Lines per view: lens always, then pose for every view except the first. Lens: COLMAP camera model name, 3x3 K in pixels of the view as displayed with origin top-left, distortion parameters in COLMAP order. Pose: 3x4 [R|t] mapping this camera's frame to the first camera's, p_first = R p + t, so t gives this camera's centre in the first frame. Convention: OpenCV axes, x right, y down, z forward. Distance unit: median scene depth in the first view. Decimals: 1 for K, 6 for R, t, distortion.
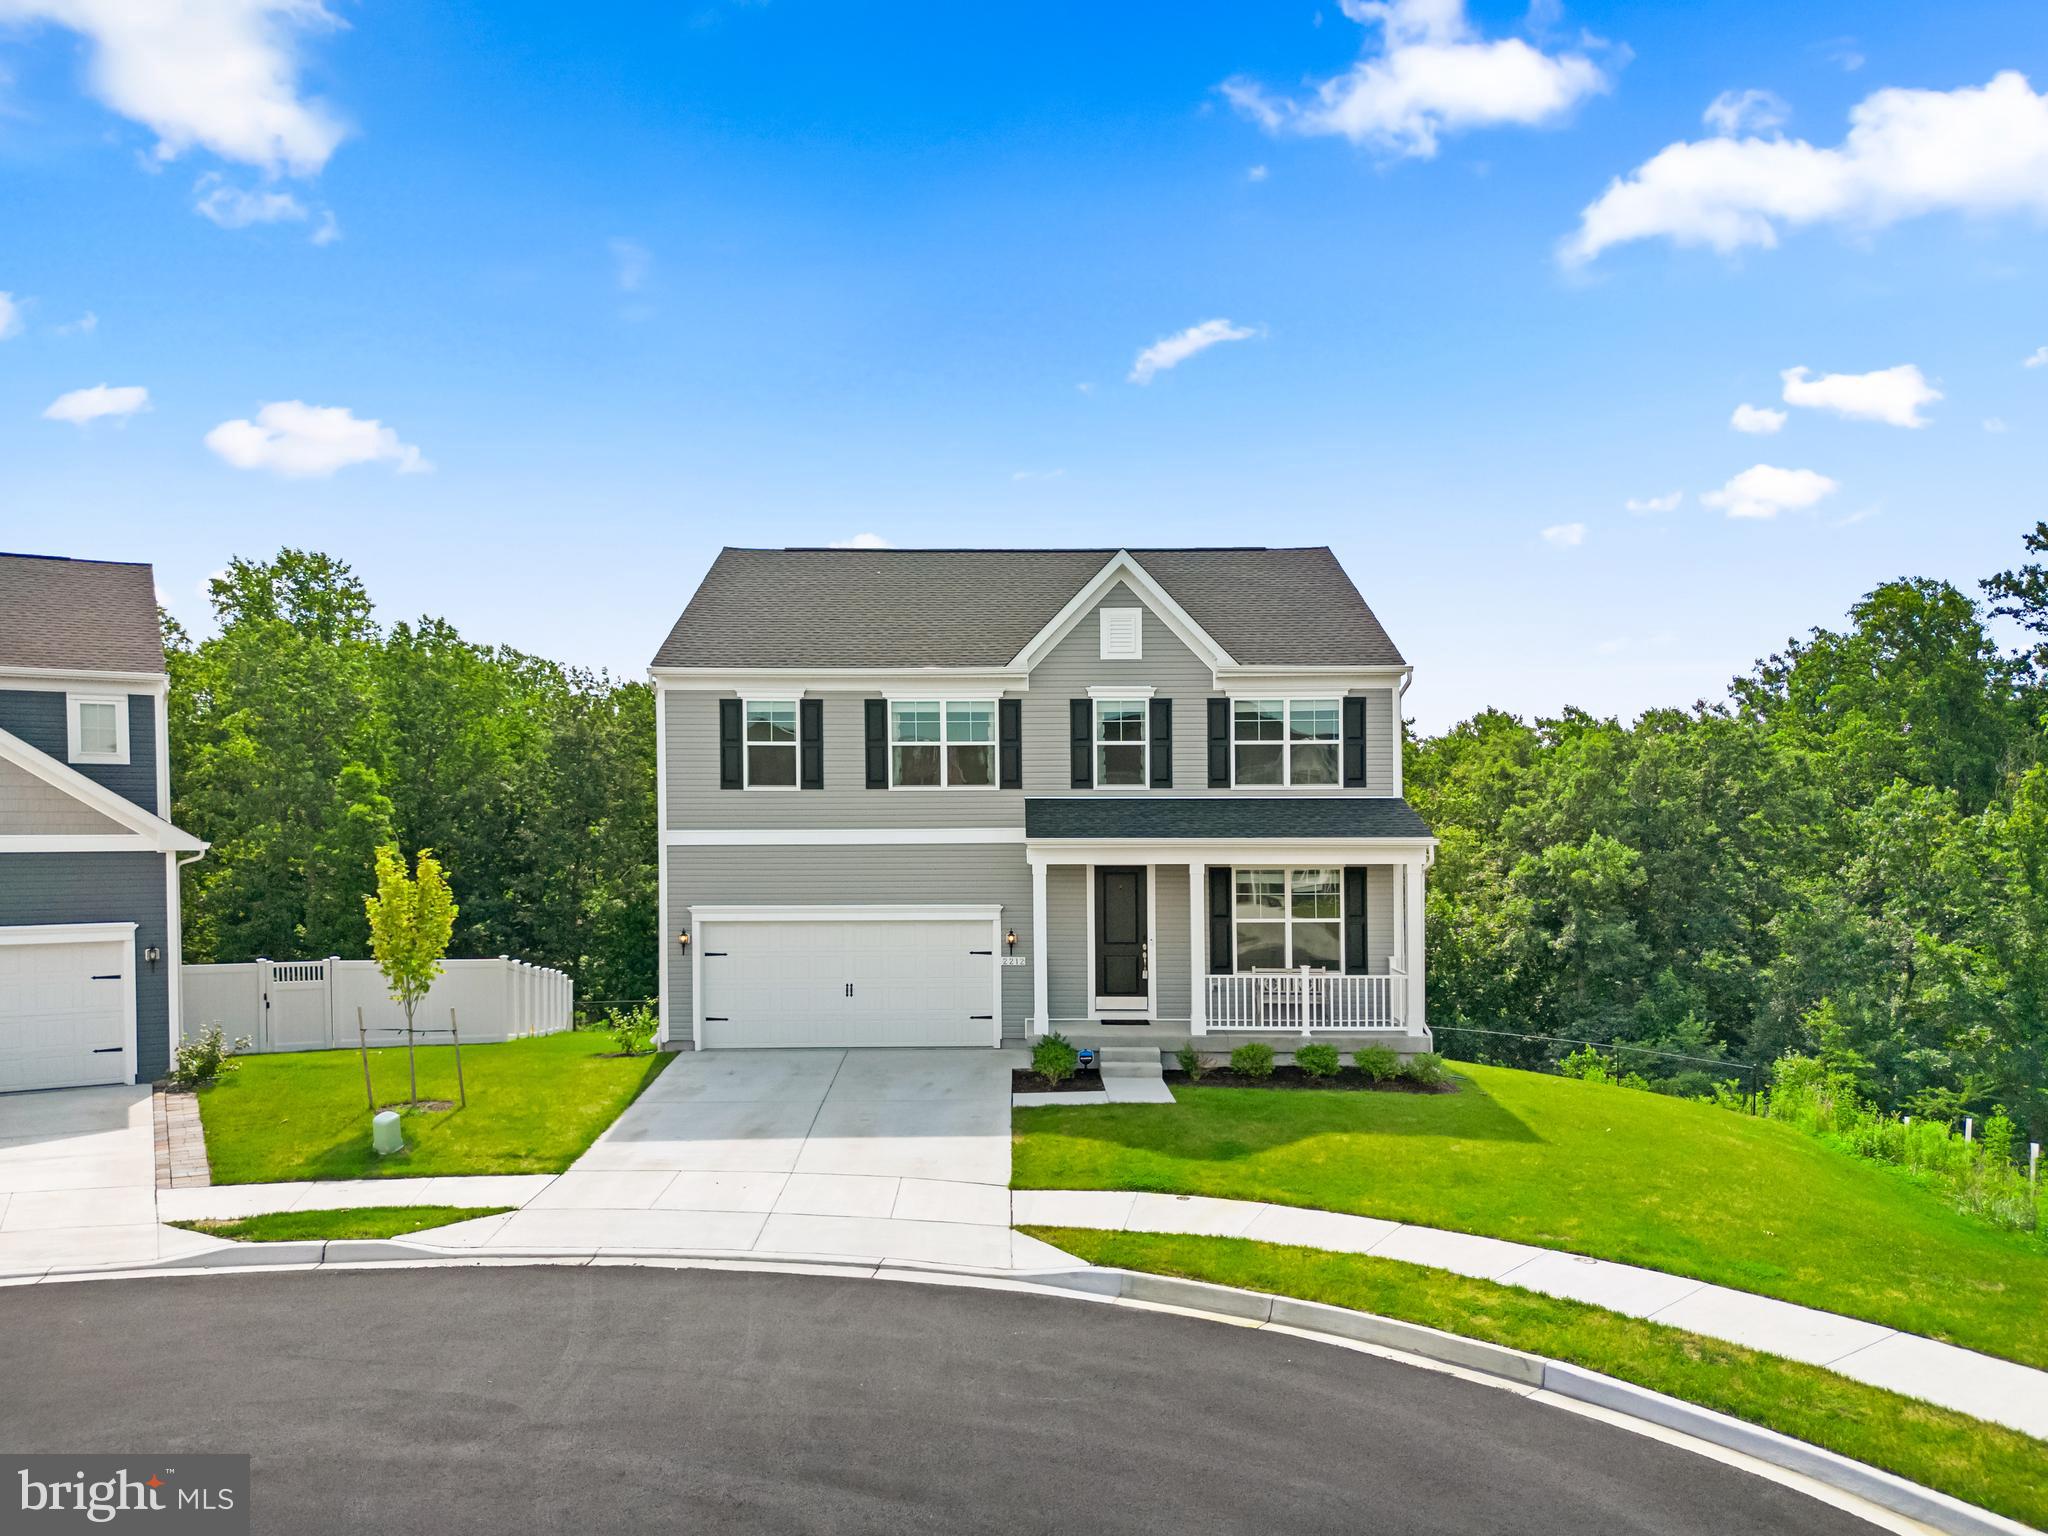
lens RADIAL K [[1443.8, 0, 1037.6], [0, 1443.8, 843.9], [0, 0, 1]] dist [0.060883, -0.057952]
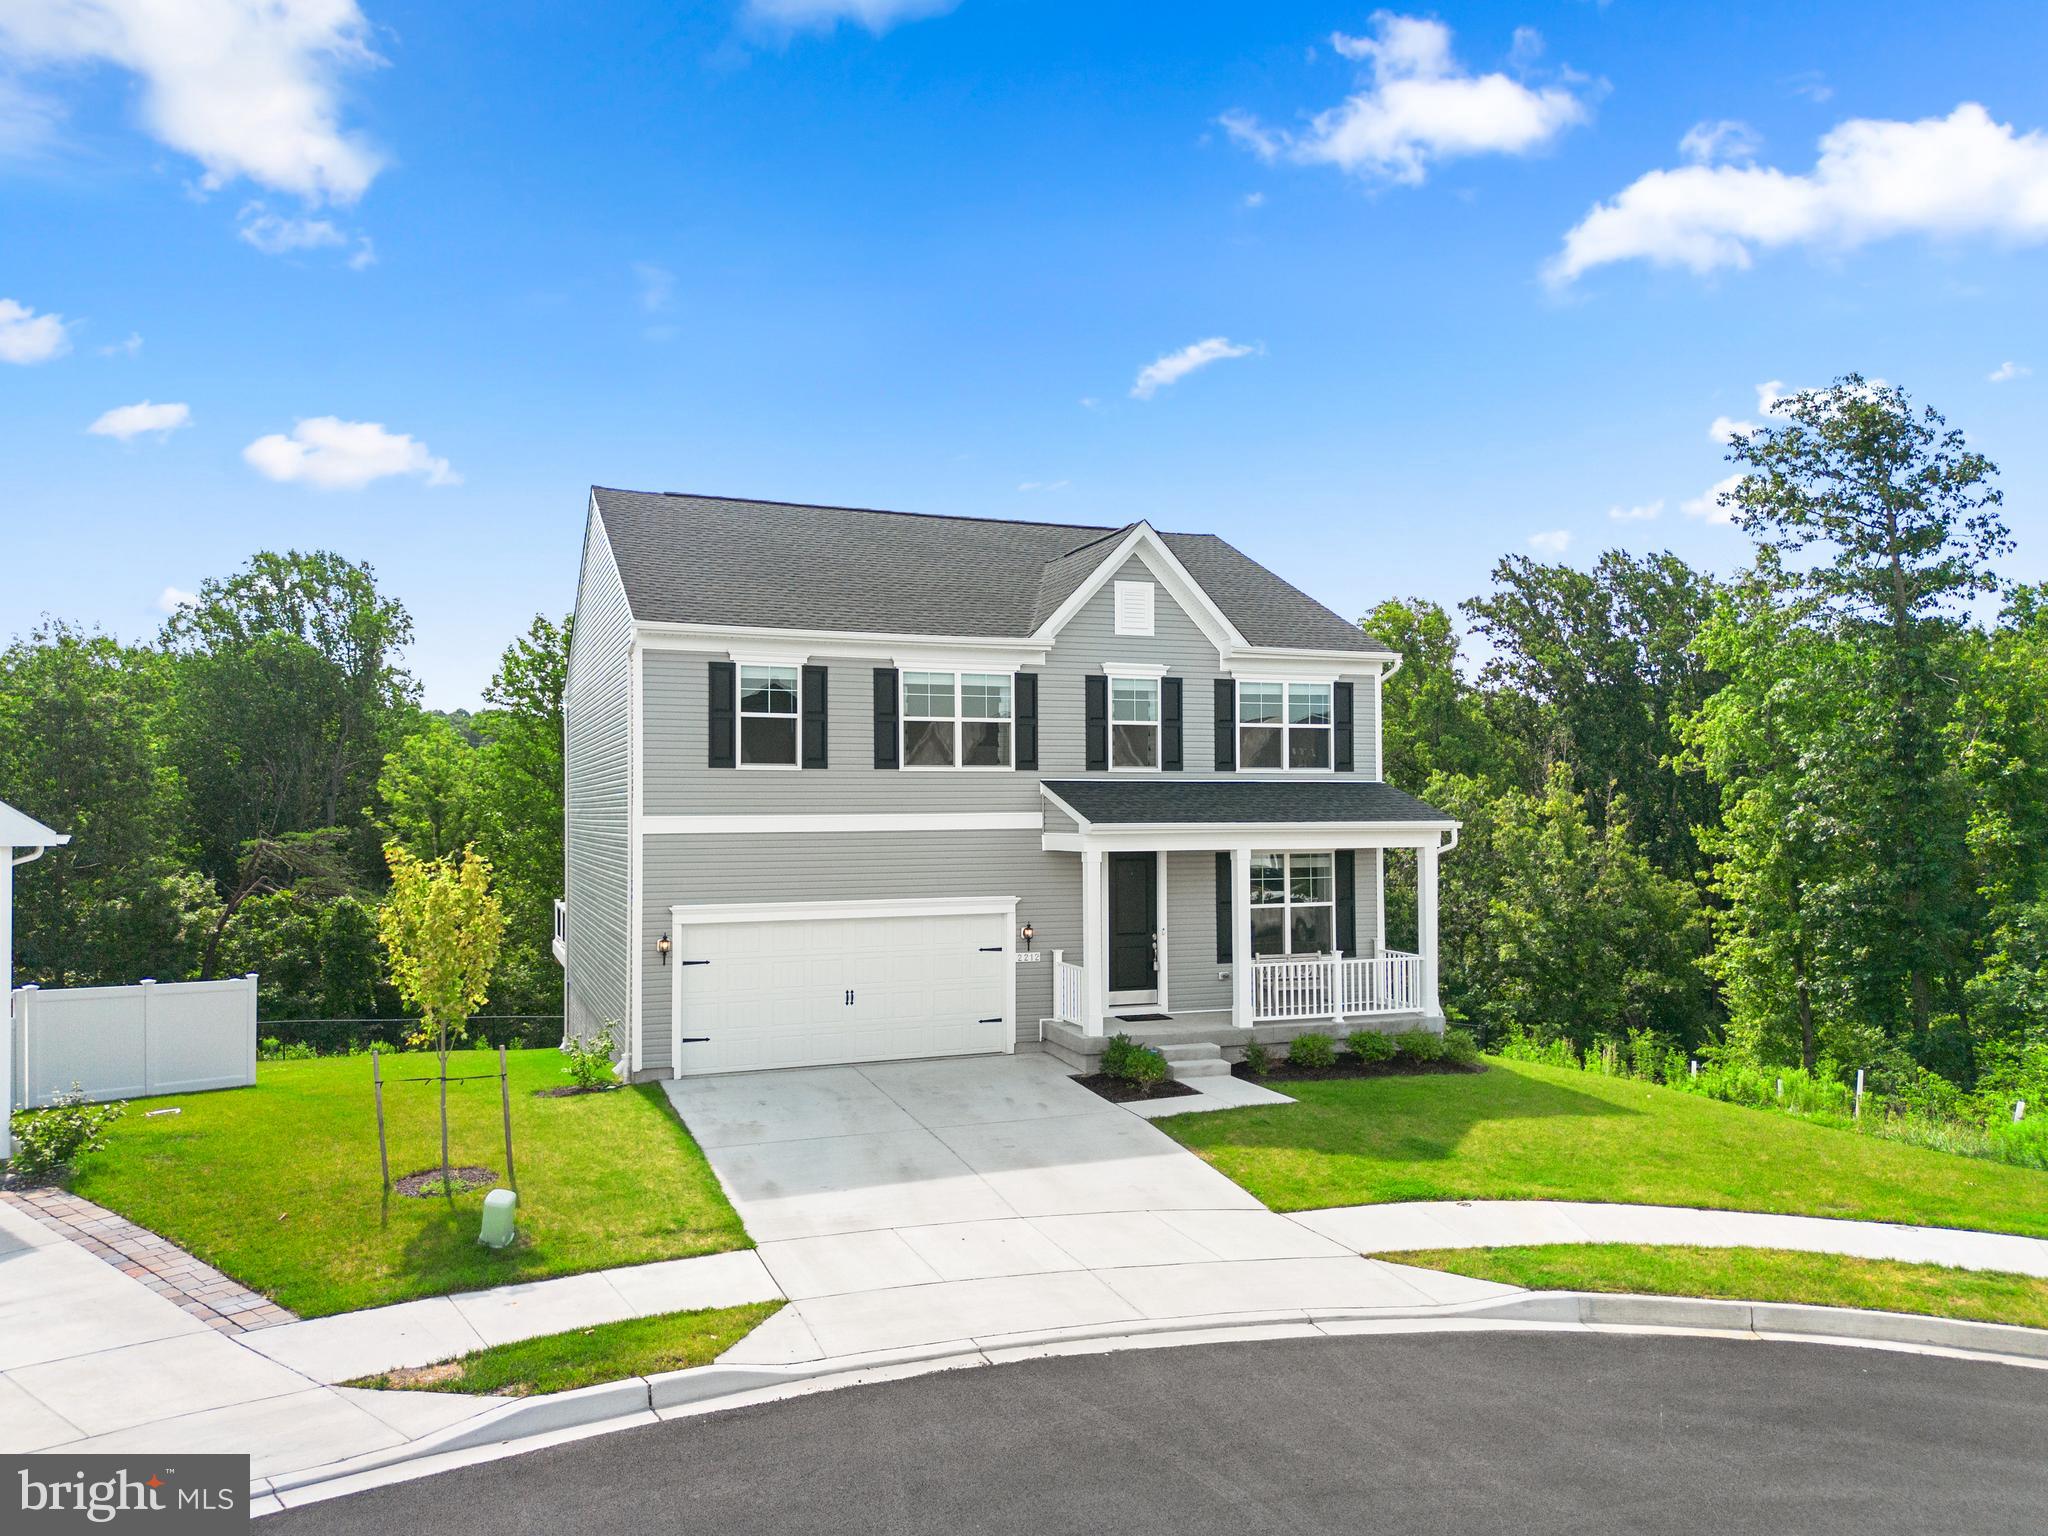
lens RADIAL K [[1422.7, 0, 1046.5], [0, 1422.7, 777.8], [0, 0, 1]] dist [0.052005, -0.041163]
pose [[0.933271, 0.006996, 0.359104, -0.335191], [0.004978, 0.999462, -0.032407, -0.003534], [-0.359138, 0.032032, 0.932735, 0.146213]]
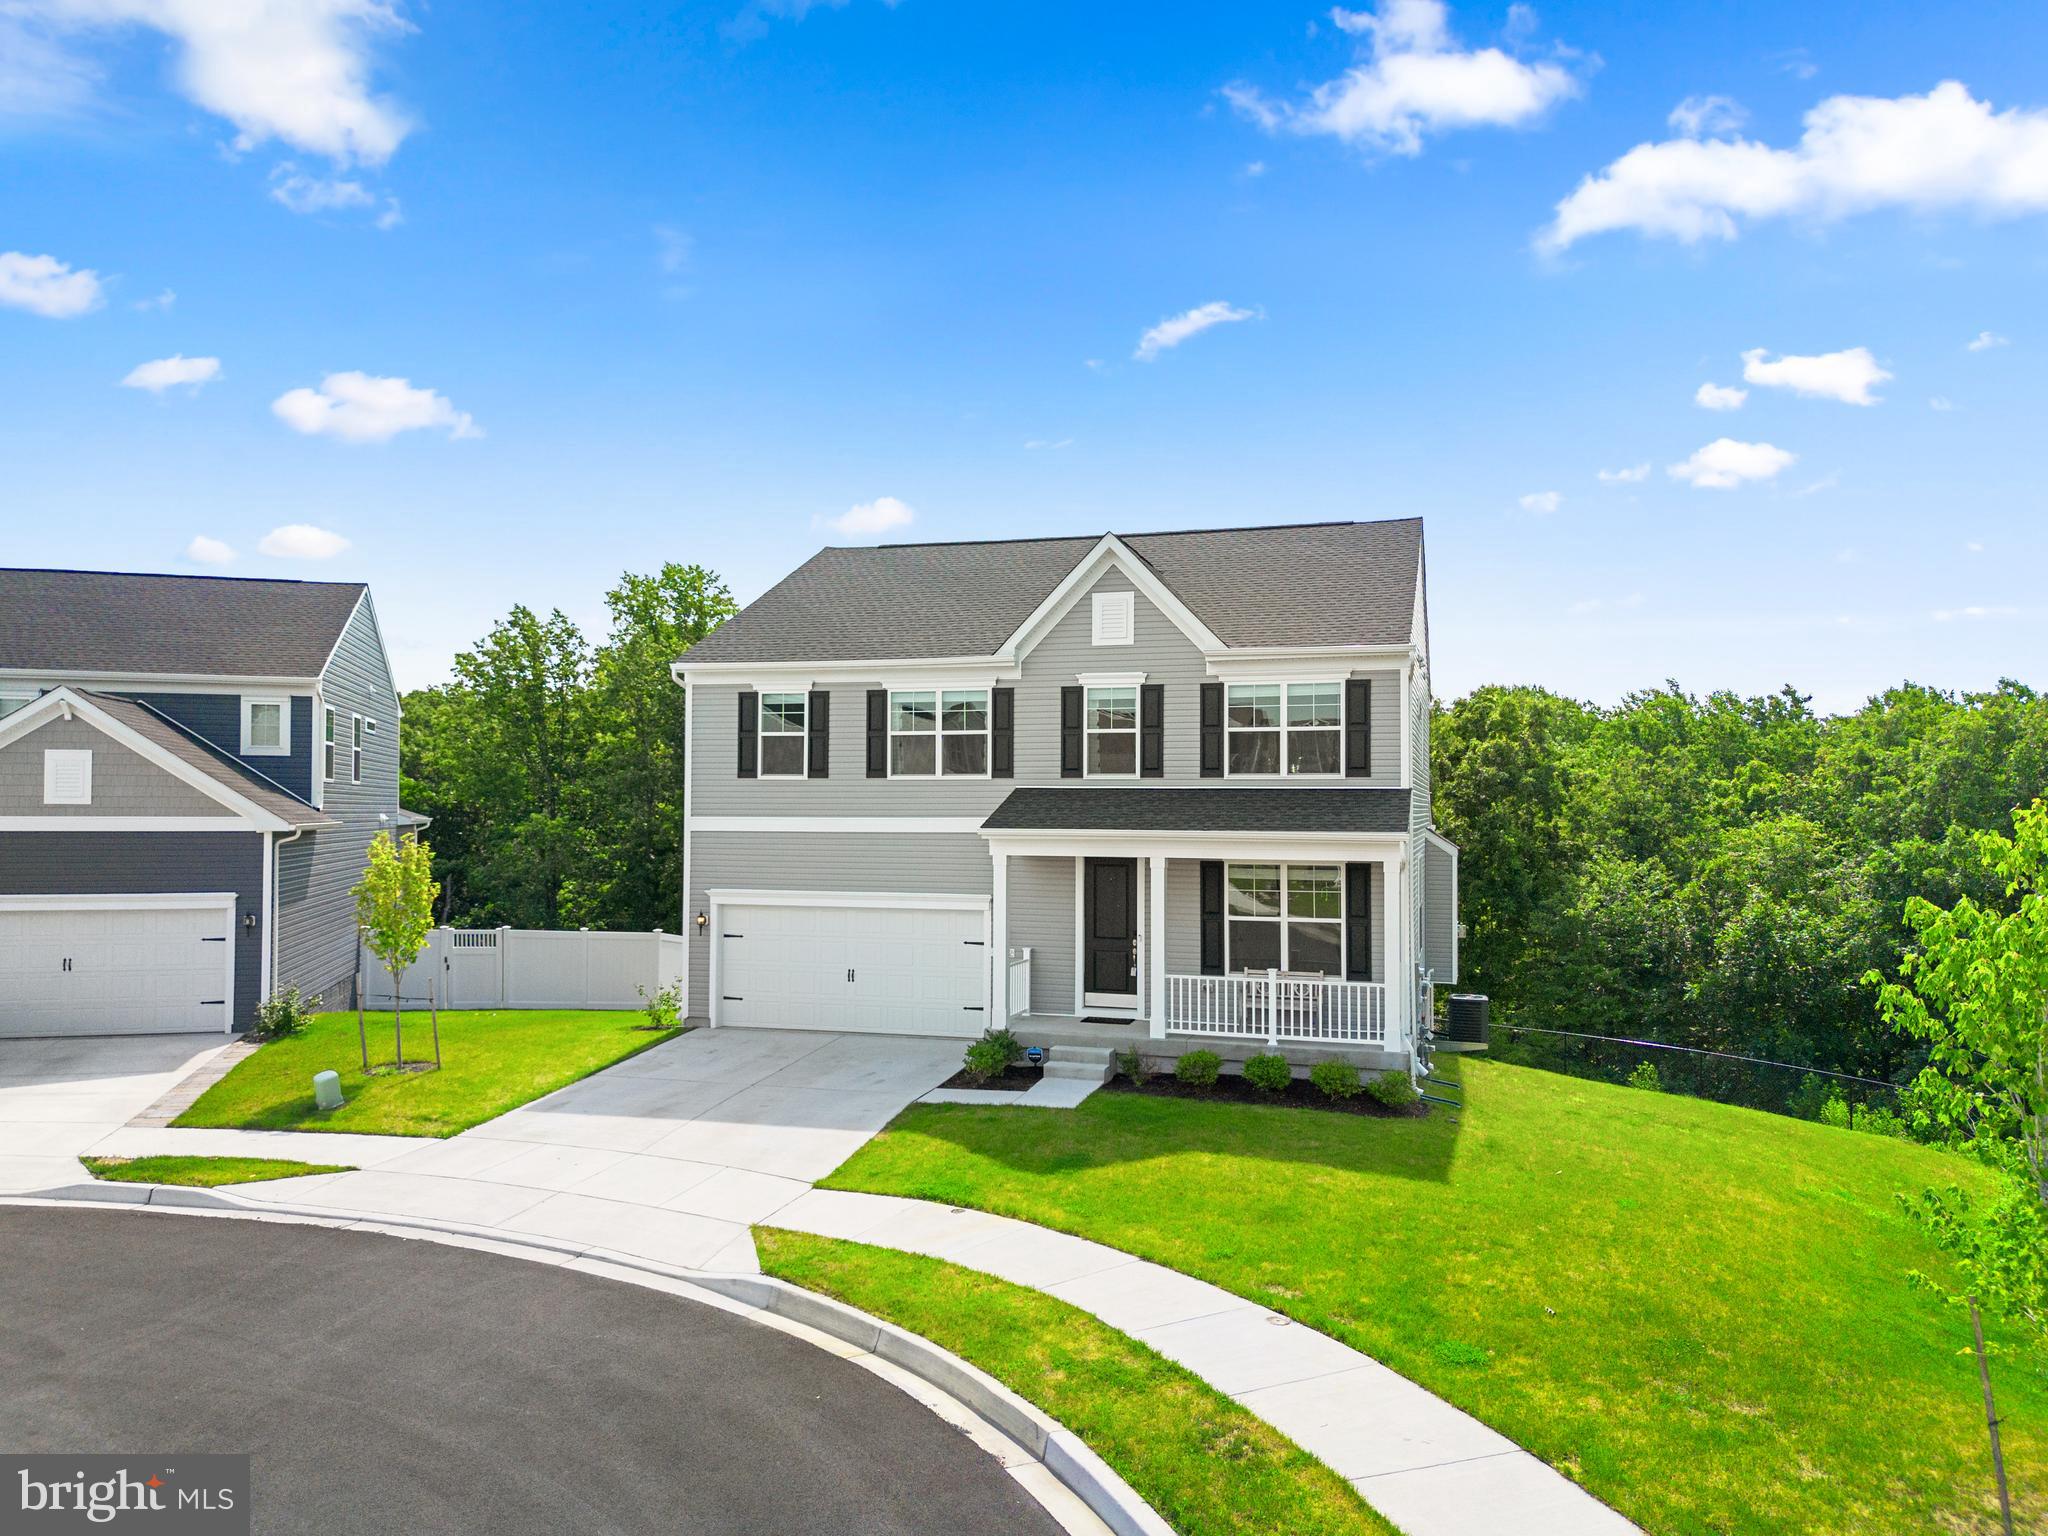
lens RADIAL K [[1422.7, 0, 1046.5], [0, 1422.7, 777.8], [0, 0, 1]] dist [0.052005, -0.041163]
pose [[0.960505, 0.001943, -0.278257, 0.283311], [-0.011279, 0.999426, -0.031955, -0.007330], [0.278035, 0.033831, 0.959975, 0.070719]]
